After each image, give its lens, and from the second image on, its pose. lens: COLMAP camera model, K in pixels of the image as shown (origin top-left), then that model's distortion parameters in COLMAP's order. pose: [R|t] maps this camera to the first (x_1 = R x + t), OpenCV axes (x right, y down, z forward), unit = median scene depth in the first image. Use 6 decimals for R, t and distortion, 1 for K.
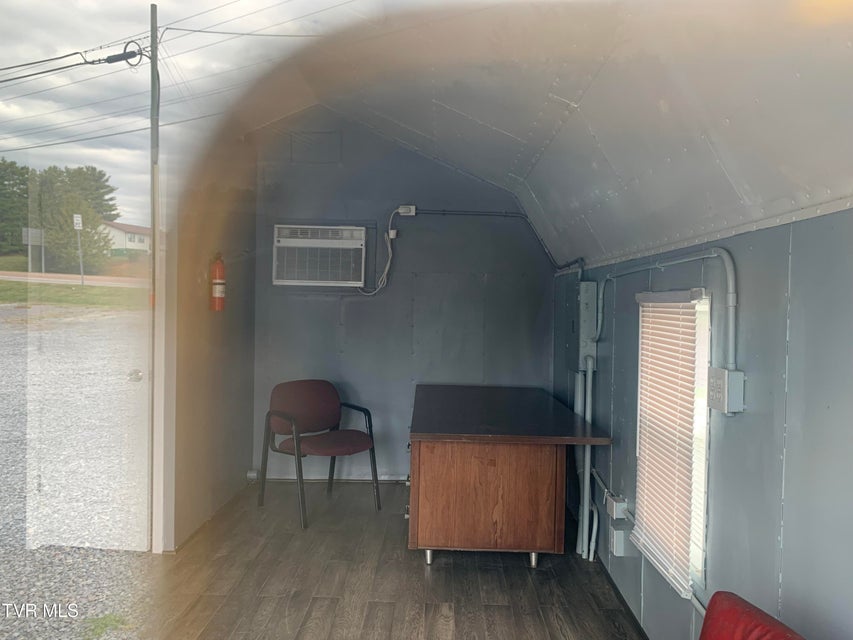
lens RADIAL K [[643.9, 0, 426.5], [0, 643.9, 320.0], [0, 0, 1]] dist [0.076918, -0.104764]
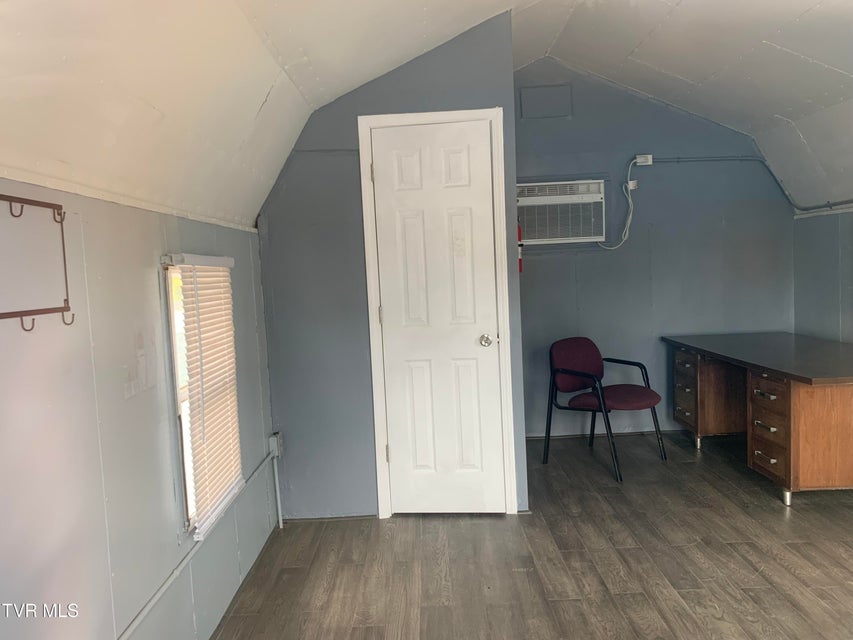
lens RADIAL K [[643.9, 0, 426.5], [0, 643.9, 320.0], [0, 0, 1]] dist [0.076918, -0.104764]
pose [[0.997196, -0.064495, 0.037958, -0.425993], [0.062141, 0.996248, 0.060235, -0.008038], [-0.041700, -0.057707, 0.997462, 0.014892]]
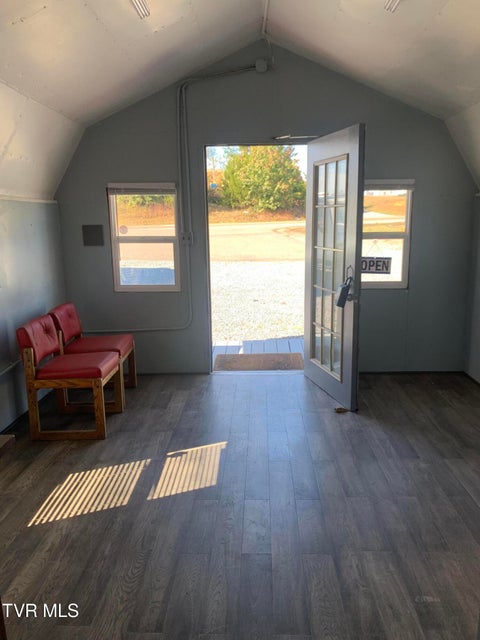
lens RADIAL K [[483.1, 0, 240.0], [0, 483.1, 320.0], [0, 0, 1]] dist [0.076918, -0.104764]
pose [[-0.999981, -0.002485, -0.005647, -0.168589], [-0.003692, 0.974341, 0.225048, -0.038302], [0.004943, 0.225065, -0.974331, 0.961458]]
